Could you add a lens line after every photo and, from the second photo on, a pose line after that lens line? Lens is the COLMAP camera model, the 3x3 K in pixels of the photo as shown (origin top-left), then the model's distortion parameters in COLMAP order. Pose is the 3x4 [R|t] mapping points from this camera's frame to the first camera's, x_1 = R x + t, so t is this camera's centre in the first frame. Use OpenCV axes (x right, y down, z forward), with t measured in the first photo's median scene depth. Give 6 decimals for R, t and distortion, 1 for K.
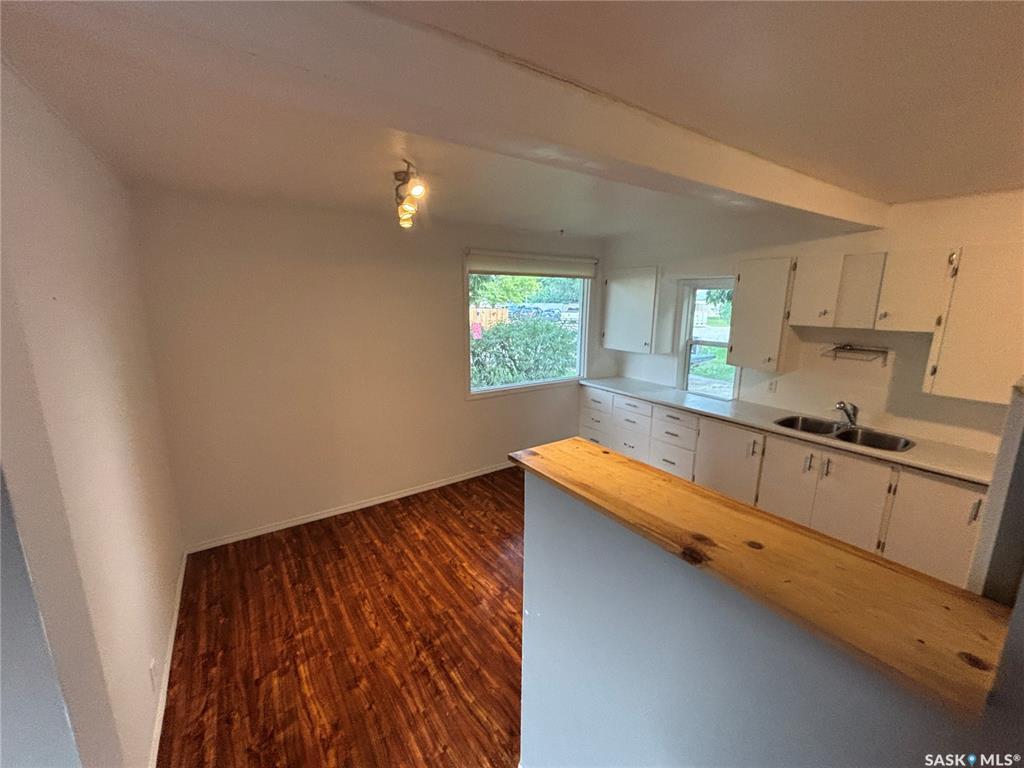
lens RADIAL K [[414.9, 0, 514.2], [0, 414.9, 384.4], [0, 0, 1]] dist [0.001601, 0.000100]
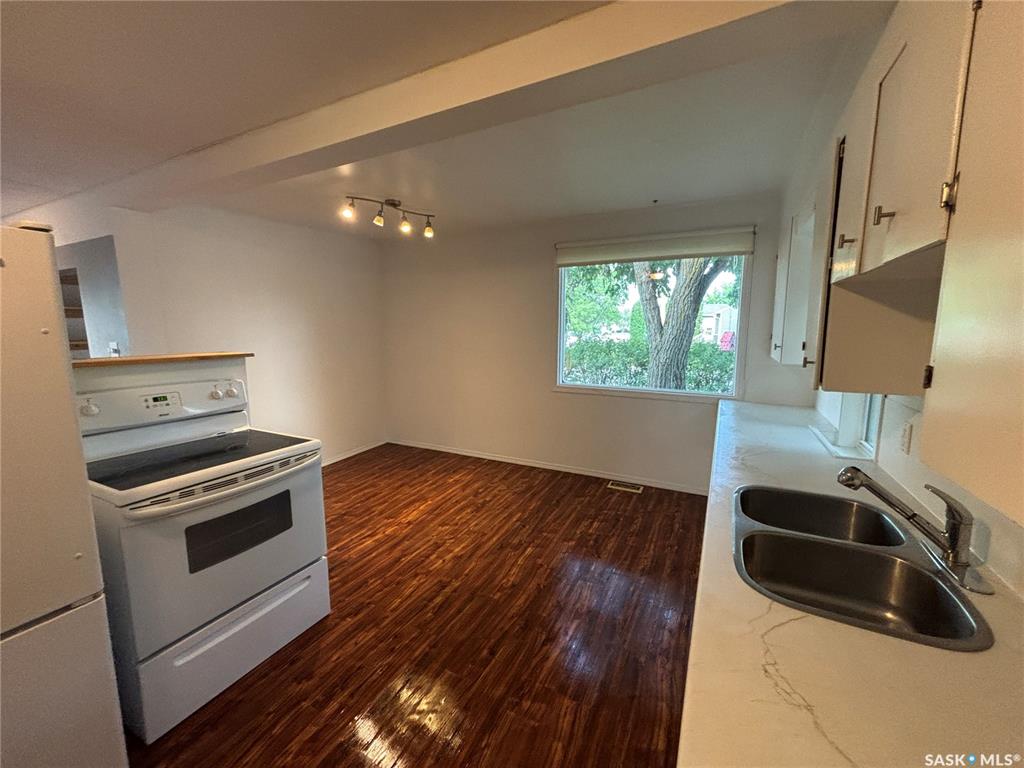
lens RADIAL K [[414.9, 0, 511.3], [0, 414.9, 382.2], [0, 0, 1]] dist [0.001601, 0.000100]
pose [[0.475596, 0.113504, -0.872311, 1.110529], [-0.180819, 0.983079, 0.029331, 0.011110], [0.860879, 0.143781, 0.488072, 0.619752]]
